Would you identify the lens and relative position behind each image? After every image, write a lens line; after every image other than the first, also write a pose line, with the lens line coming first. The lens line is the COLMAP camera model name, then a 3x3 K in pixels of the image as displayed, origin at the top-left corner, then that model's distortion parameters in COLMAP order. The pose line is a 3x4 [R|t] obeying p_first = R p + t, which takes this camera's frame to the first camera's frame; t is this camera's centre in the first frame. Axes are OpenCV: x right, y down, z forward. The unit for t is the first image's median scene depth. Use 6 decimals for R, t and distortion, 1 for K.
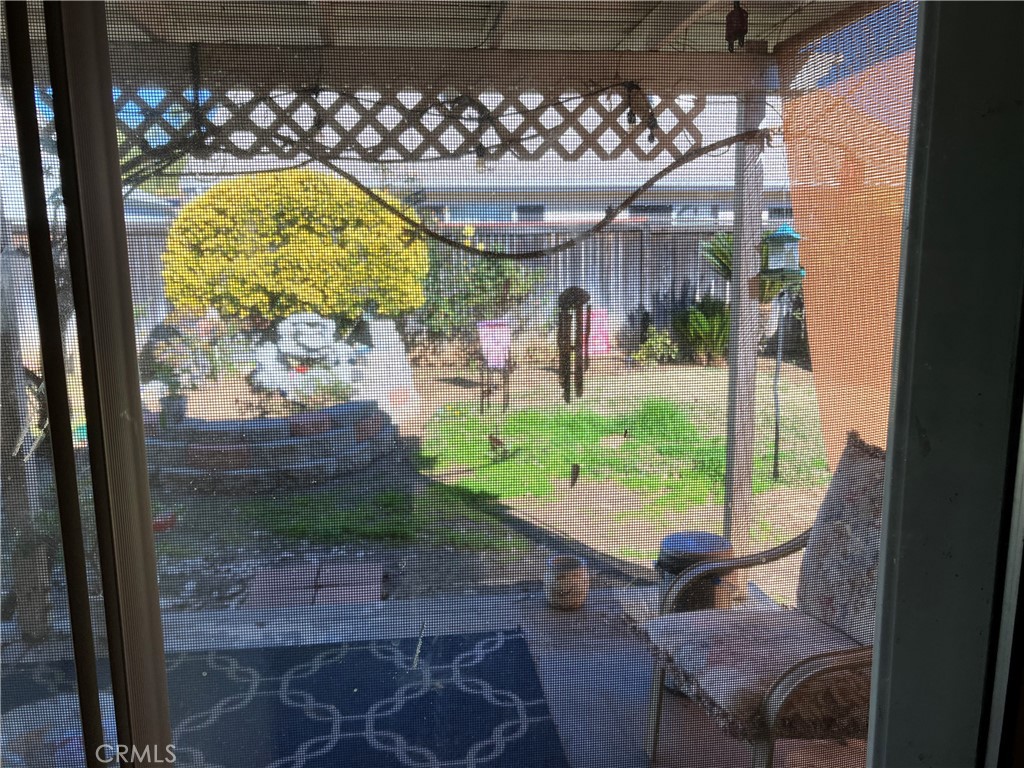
lens RADIAL K [[836.7, 0, 512.0], [0, 836.7, 384.0], [0, 0, 1]] dist [-0.008945, -0.003256]
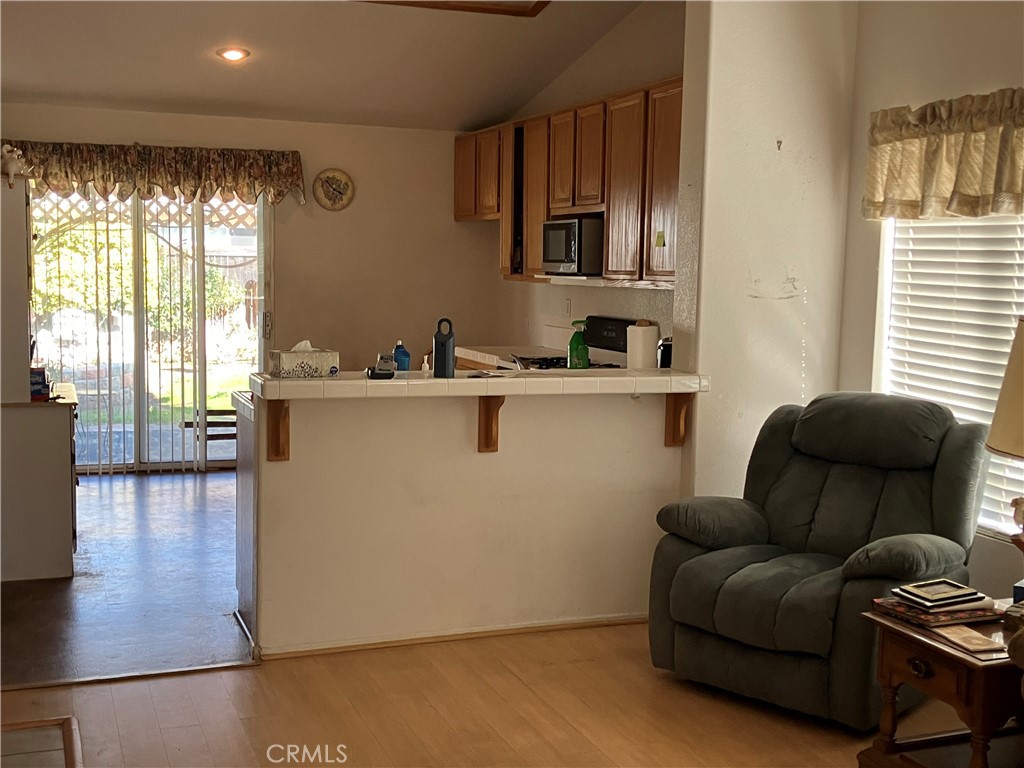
lens RADIAL K [[1221.4, 0, 512.6], [0, 1221.4, 391.6], [0, 0, 1]] dist [0.145349, -0.456254]
pose [[0.973896, 0.005065, 0.226938, 0.005653], [0.011011, 0.997520, -0.069517, 0.438311], [-0.226727, 0.070201, 0.971425, -2.487503]]
